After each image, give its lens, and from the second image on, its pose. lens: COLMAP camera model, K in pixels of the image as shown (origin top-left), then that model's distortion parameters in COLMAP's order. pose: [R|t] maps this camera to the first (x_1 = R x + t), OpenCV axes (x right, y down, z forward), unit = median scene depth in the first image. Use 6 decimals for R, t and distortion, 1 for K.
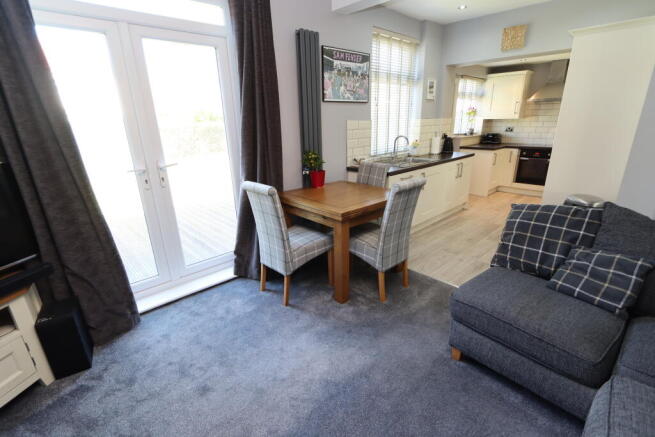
lens RADIAL K [[306.3, 0, 327.6], [0, 306.3, 220.4], [0, 0, 1]] dist [-0.014711, 0.002262]
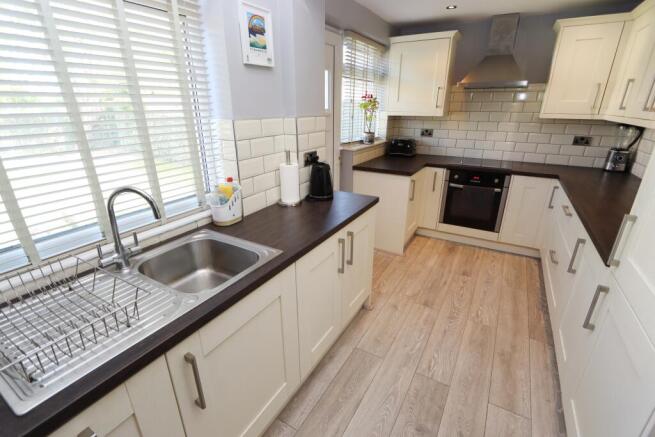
lens RADIAL K [[306.3, 0, 328.6], [0, 306.3, 220.1], [0, 0, 1]] dist [-0.014711, 0.002262]
pose [[0.959263, -0.079031, 0.271236, 0.238664], [0.071161, 0.996712, 0.038747, -0.172973], [-0.273406, -0.017867, 0.961733, 0.487924]]
